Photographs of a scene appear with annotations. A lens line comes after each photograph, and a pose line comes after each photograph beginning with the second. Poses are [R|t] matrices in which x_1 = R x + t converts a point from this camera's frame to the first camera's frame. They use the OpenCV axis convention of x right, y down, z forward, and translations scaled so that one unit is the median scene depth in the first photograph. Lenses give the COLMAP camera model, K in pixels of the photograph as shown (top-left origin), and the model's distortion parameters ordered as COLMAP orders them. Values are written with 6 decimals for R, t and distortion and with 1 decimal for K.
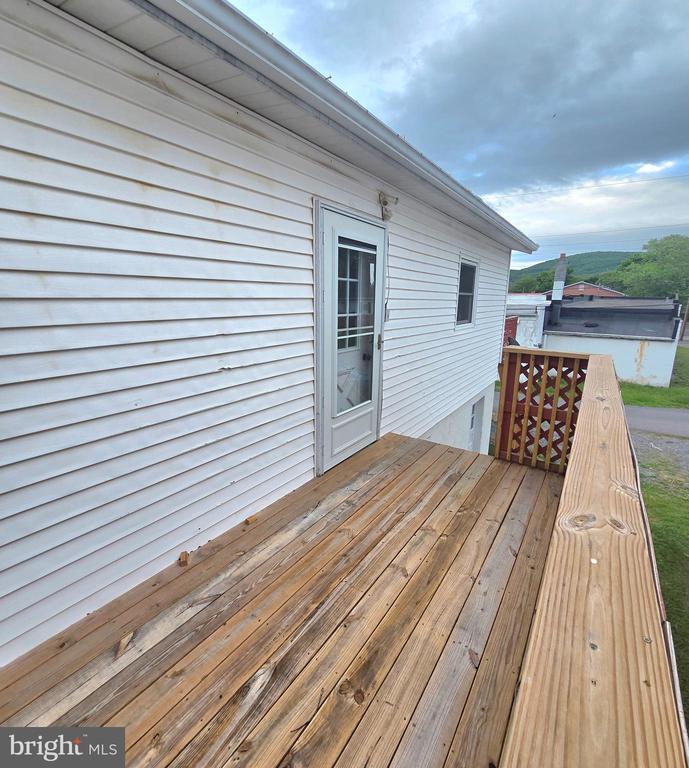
lens RADIAL K [[374.8, 0, 348.3], [0, 374.8, 380.4], [0, 0, 1]] dist [-0.000511, -0.001409]
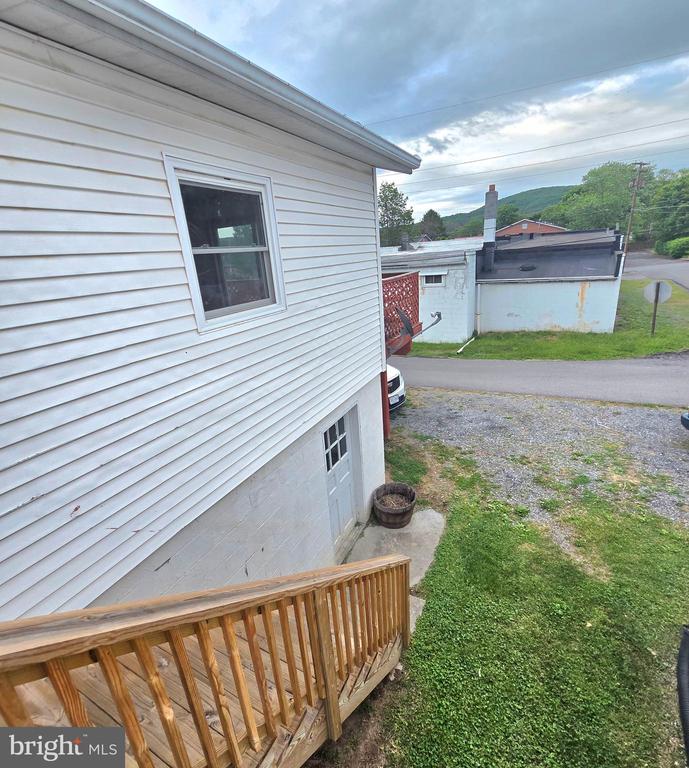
lens RADIAL K [[374.8, 0, 348.3], [0, 374.8, 380.4], [0, 0, 1]] dist [-0.000511, -0.001409]
pose [[0.989109, -0.118308, 0.087554, 0.147730], [0.108363, 0.987923, 0.110749, -0.036650], [-0.099599, -0.100055, 0.989984, 0.175991]]
